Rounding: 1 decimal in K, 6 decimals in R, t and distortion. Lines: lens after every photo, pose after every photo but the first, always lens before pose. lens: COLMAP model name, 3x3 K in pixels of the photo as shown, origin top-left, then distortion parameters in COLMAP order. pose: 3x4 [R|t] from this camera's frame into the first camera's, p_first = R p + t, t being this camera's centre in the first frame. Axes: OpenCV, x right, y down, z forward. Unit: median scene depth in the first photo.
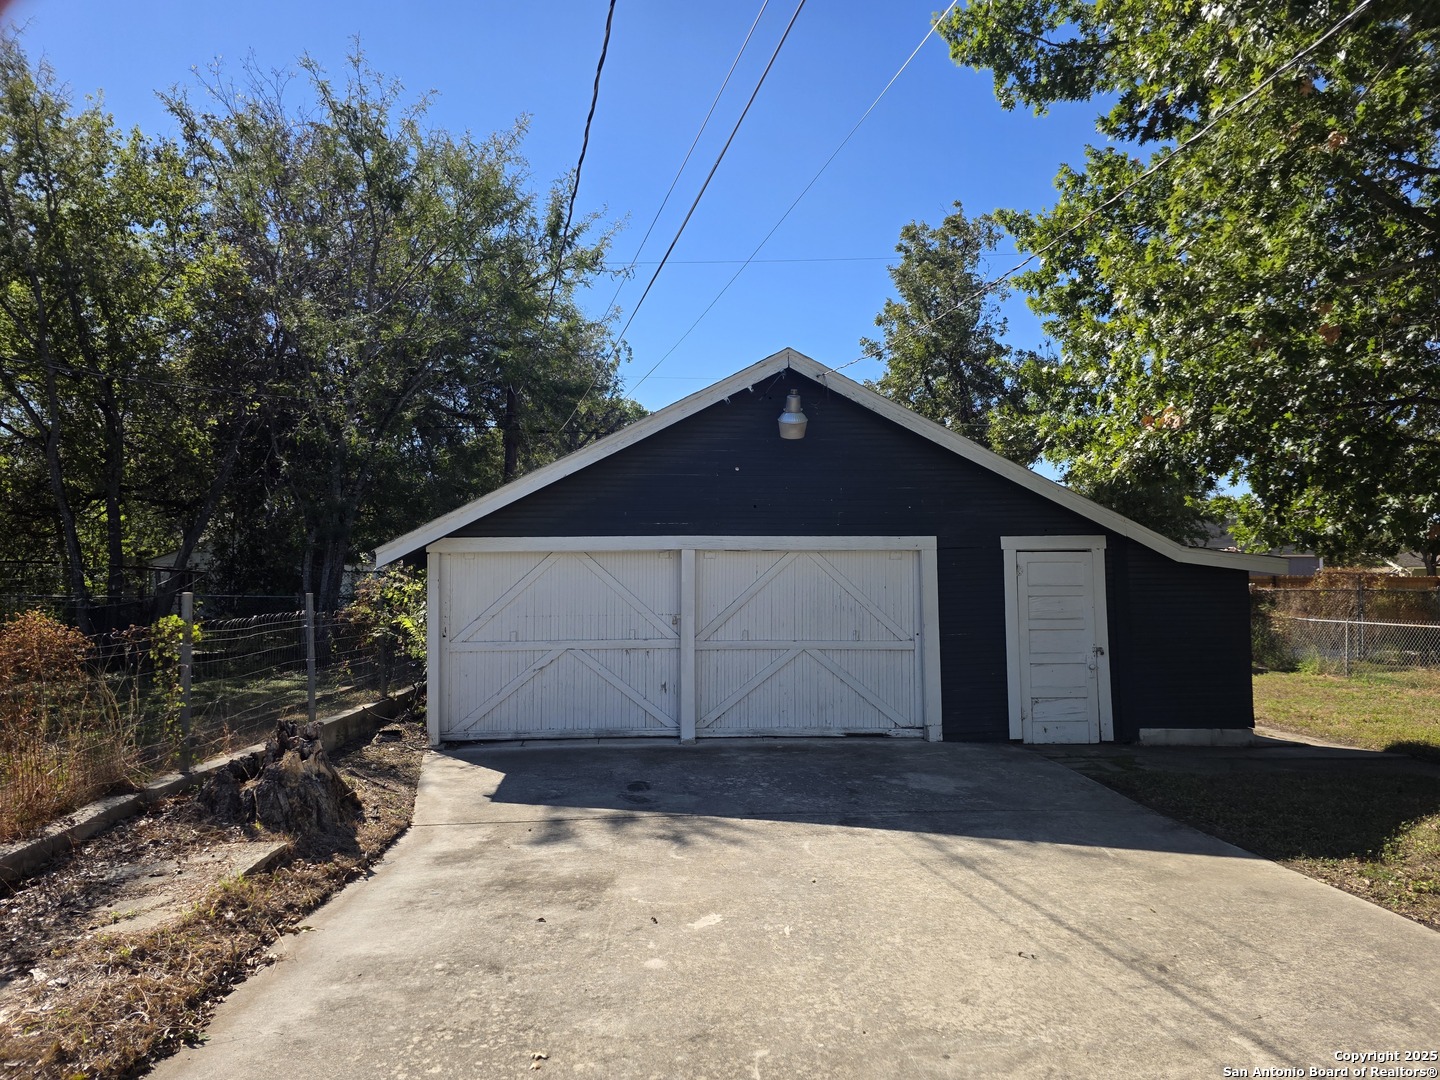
lens RADIAL K [[983.7, 0, 714.7], [0, 983.7, 514.7], [0, 0, 1]] dist [0.030965, -0.017915]
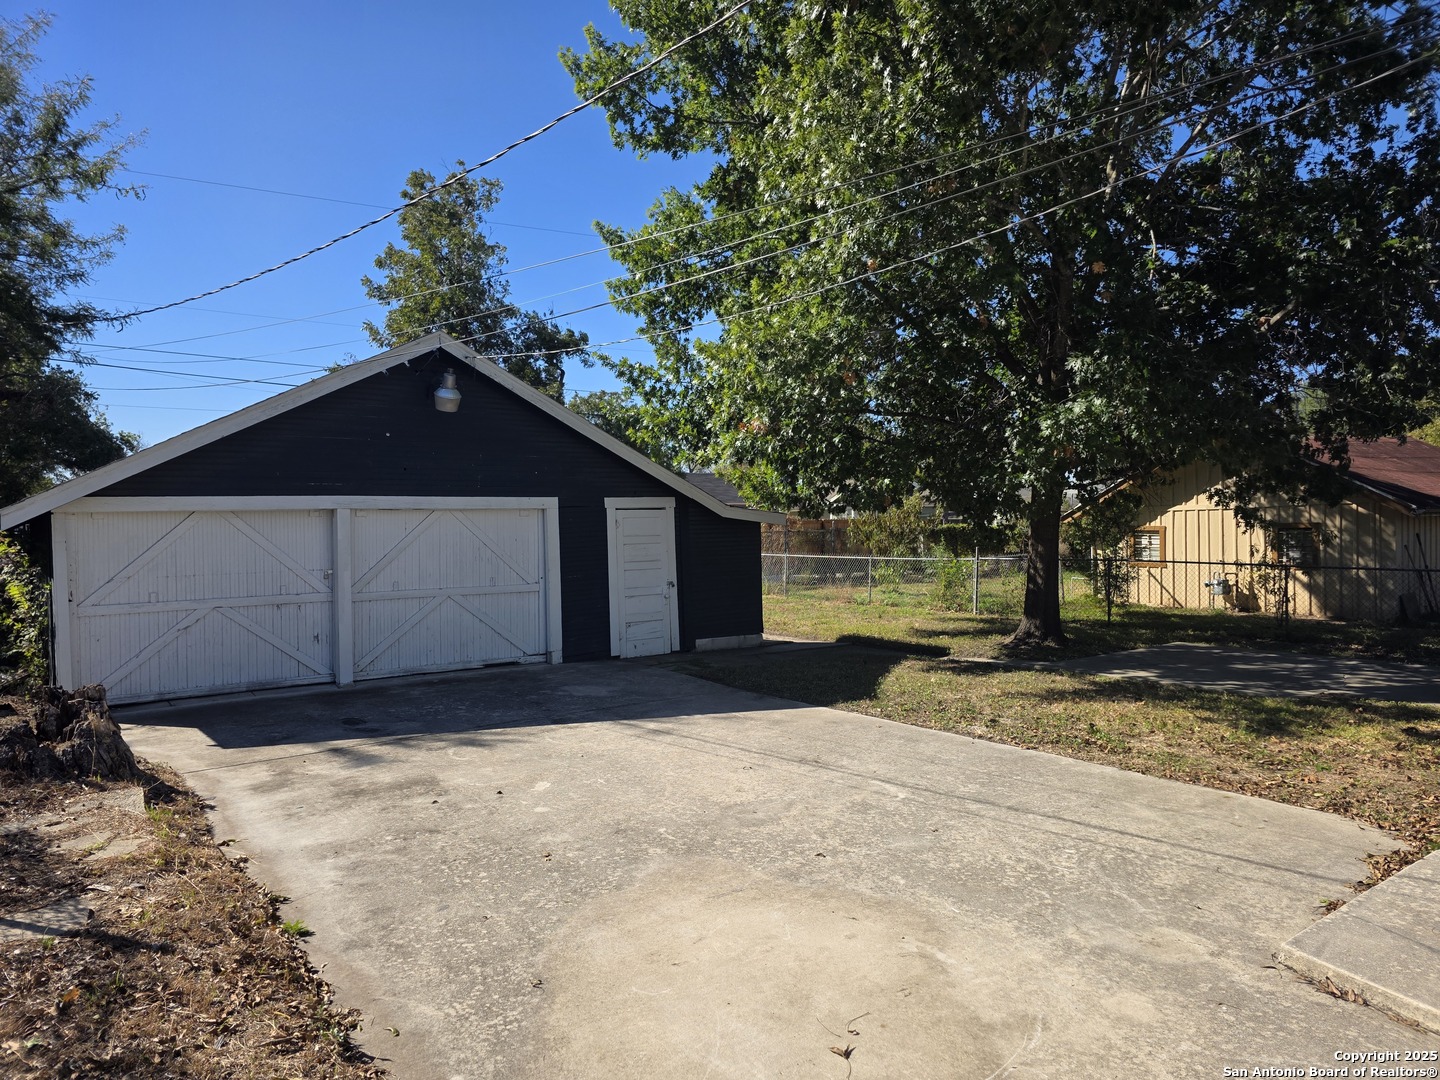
lens RADIAL K [[983.7, 0, 725.6], [0, 983.7, 547.2], [0, 0, 1]] dist [0.030965, -0.017915]
pose [[0.845060, -0.027423, 0.533967, -0.248645], [-0.020017, 0.996361, 0.082848, -0.021219], [-0.534296, -0.080700, 0.841436, -0.135422]]
